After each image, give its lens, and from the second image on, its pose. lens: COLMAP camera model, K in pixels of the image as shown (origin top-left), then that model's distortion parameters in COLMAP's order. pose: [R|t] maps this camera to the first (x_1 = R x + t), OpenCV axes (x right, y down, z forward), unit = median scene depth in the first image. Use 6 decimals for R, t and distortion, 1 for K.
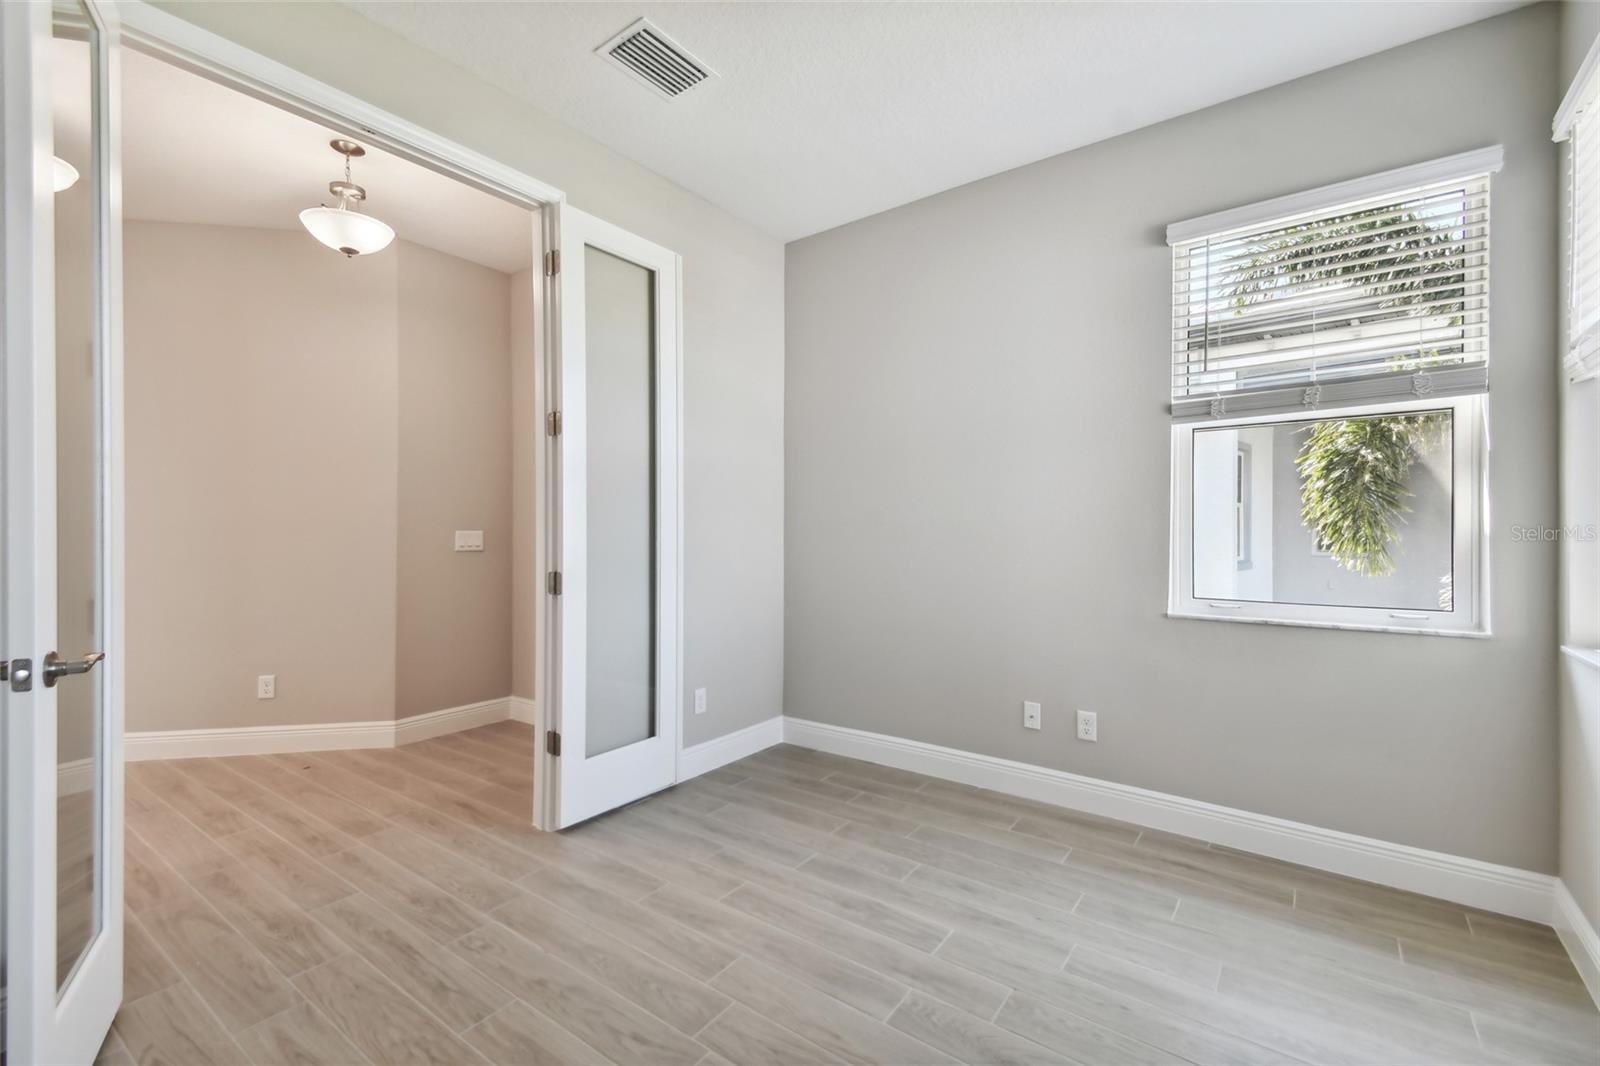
lens RADIAL K [[690.9, 0, 804.2], [0, 690.9, 533.6], [0, 0, 1]] dist [-0.000747, -0.000095]
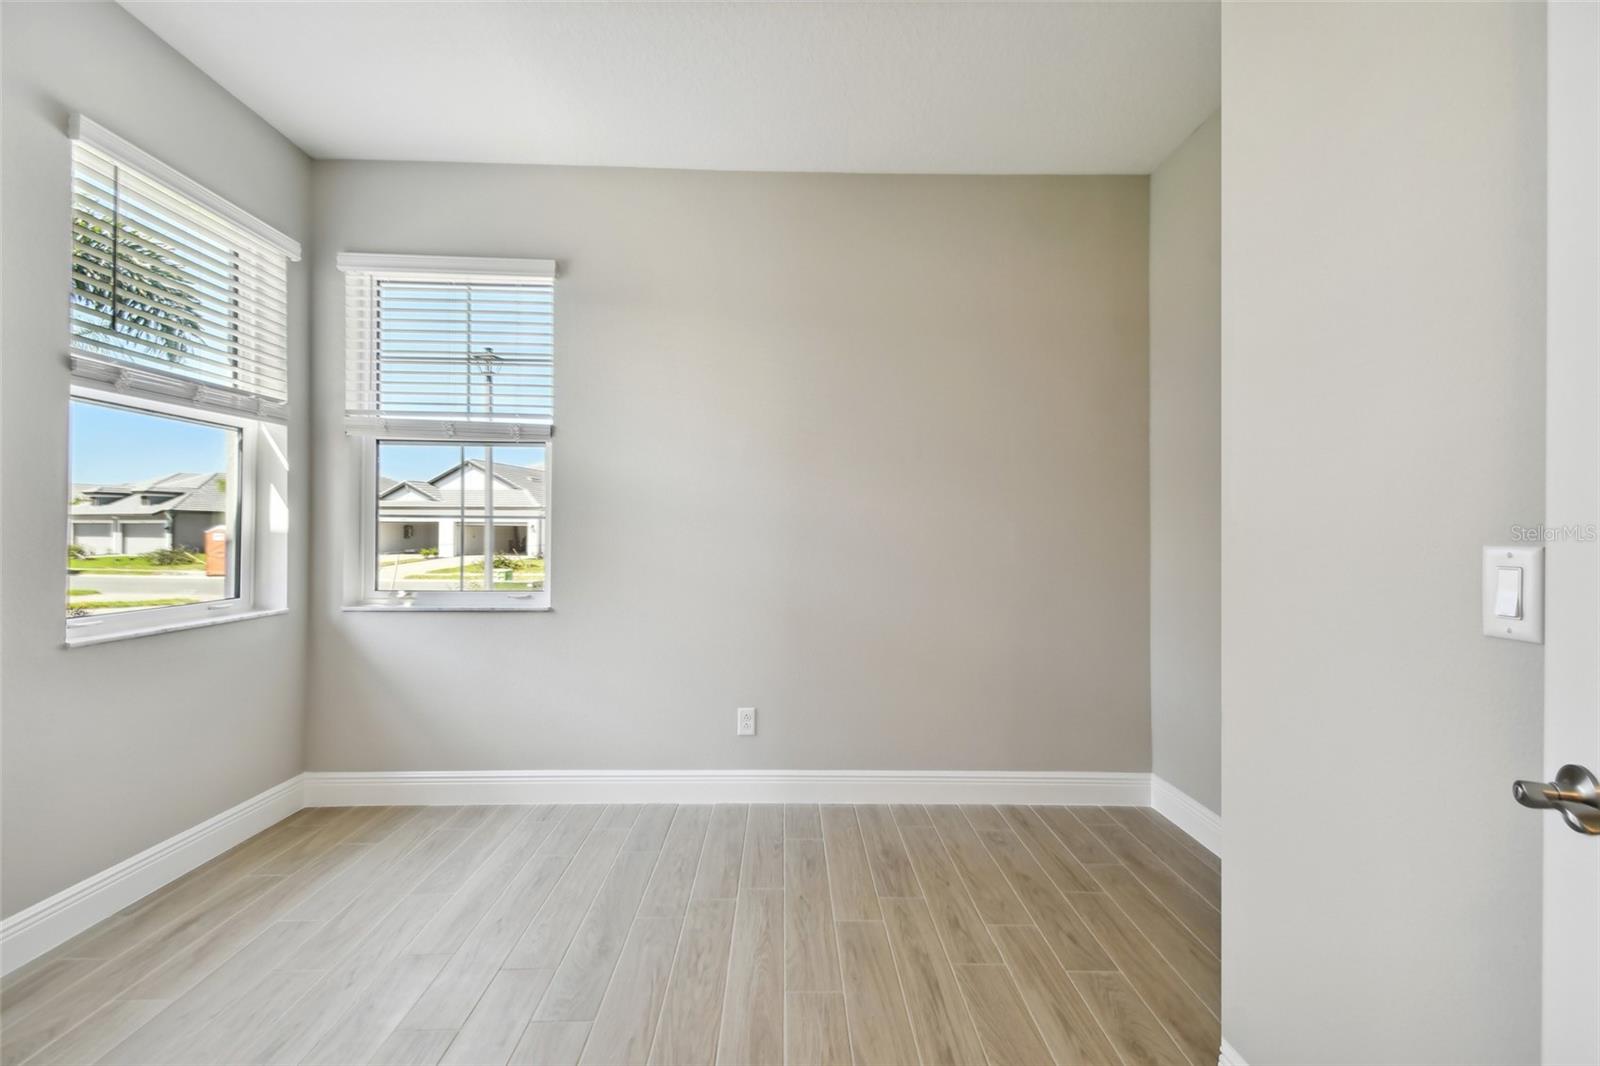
lens RADIAL K [[701.4, 0, 795.3], [0, 701.4, 531.4], [0, 0, 1]] dist [0.022809, -0.000534]
pose [[-0.612732, -0.007693, 0.790254, -0.631593], [-0.010977, 0.999939, 0.001223, -0.013243], [-0.790215, -0.007925, -0.612779, 0.998636]]
